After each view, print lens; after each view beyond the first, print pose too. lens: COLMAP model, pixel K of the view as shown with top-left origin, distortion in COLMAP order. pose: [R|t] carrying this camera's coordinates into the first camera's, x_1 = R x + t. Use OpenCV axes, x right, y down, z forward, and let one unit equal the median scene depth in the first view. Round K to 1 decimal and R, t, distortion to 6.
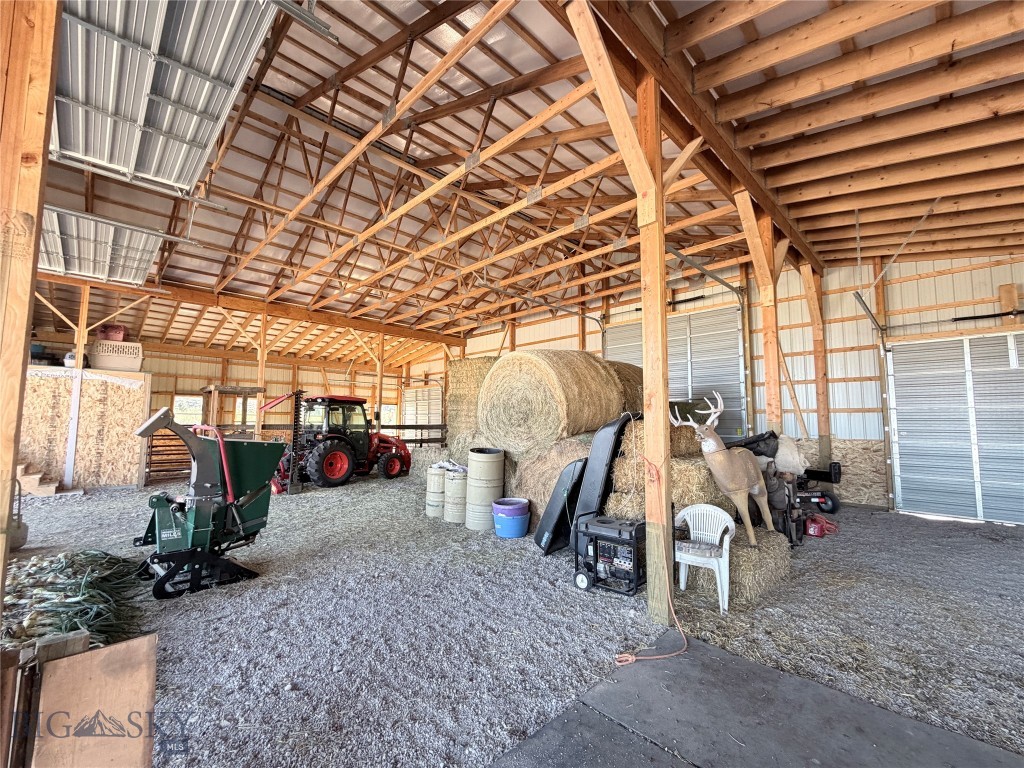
lens RADIAL K [[423.8, 0, 509.7], [0, 423.8, 387.9], [0, 0, 1]] dist [0.000075, -0.000363]
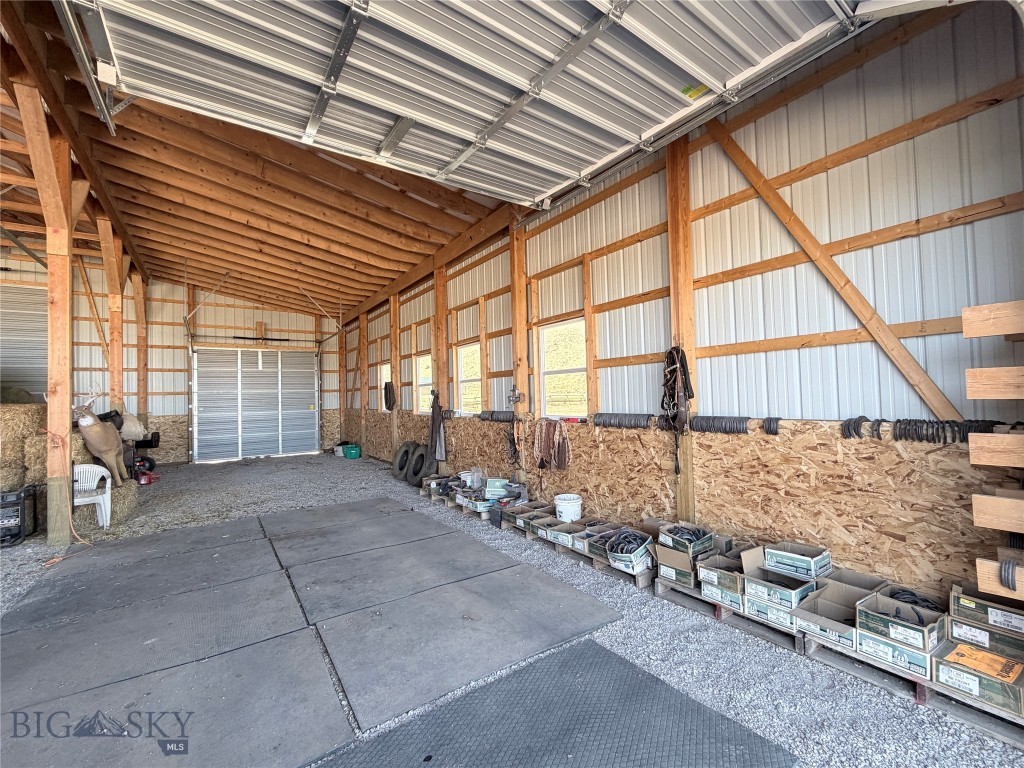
lens RADIAL K [[410.0, 0, 512.7], [0, 410.0, 384.4], [0, 0, 1]] dist [0.002294, -0.000418]
pose [[0.143304, 0.019308, 0.989490, -0.325866], [-0.053283, 0.998510, -0.011767, -0.019241], [-0.988243, -0.051037, 0.144120, -0.269743]]
